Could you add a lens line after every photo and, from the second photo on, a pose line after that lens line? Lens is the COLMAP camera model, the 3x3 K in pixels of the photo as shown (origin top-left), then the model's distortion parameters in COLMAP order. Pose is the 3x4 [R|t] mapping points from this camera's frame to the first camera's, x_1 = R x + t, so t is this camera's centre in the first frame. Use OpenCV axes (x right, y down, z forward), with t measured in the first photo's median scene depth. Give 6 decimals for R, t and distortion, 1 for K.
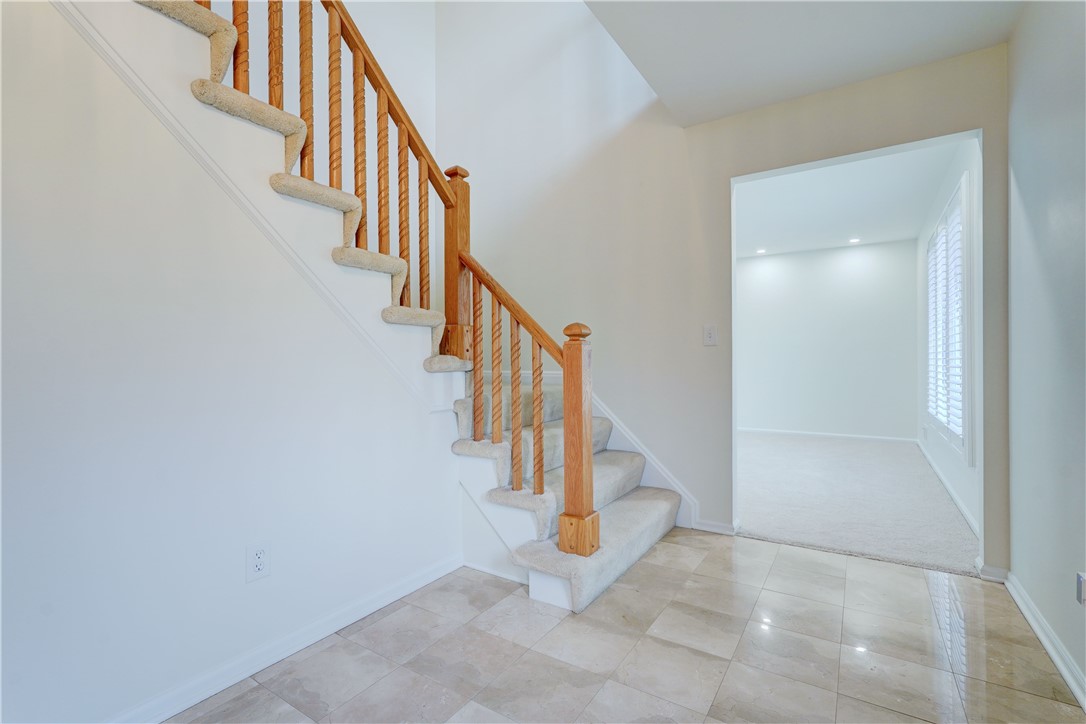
lens RADIAL K [[494.2, 0, 539.0], [0, 494.2, 360.5], [0, 0, 1]] dist [-0.003720, 0.002273]
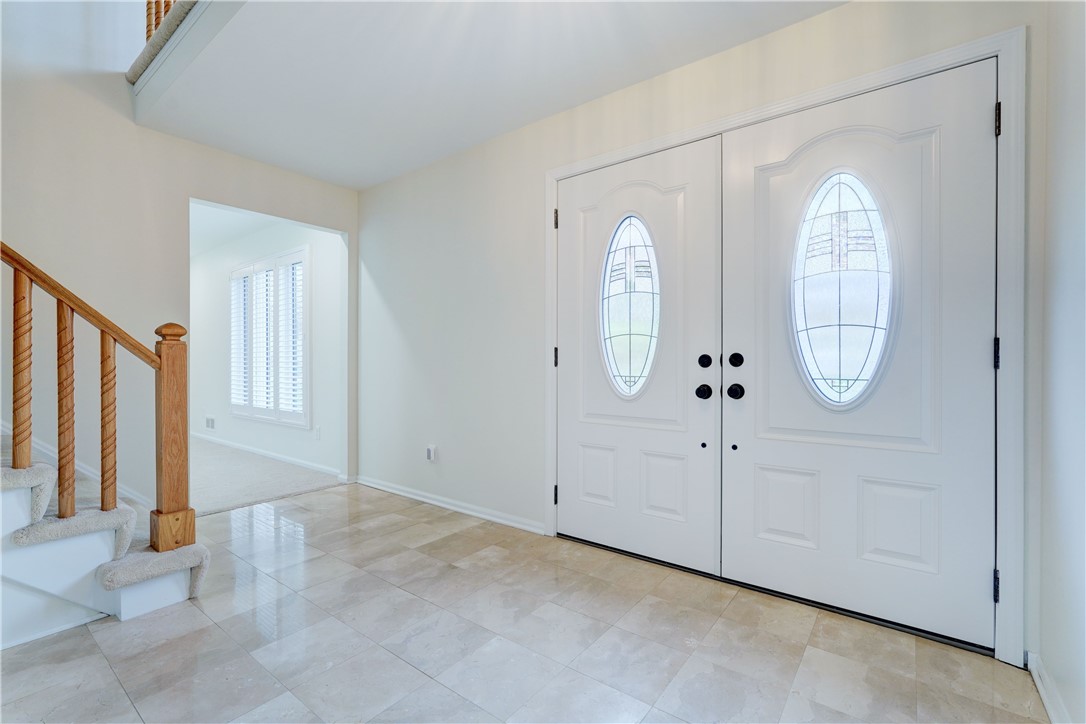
lens RADIAL K [[494.2, 0, 546.3], [0, 494.2, 364.7], [0, 0, 1]] dist [-0.003720, 0.002273]
pose [[0.080540, -0.007329, 0.996724, -0.865376], [0.006104, 0.999958, 0.006859, 0.007843], [-0.996733, 0.005532, 0.080582, 0.149428]]
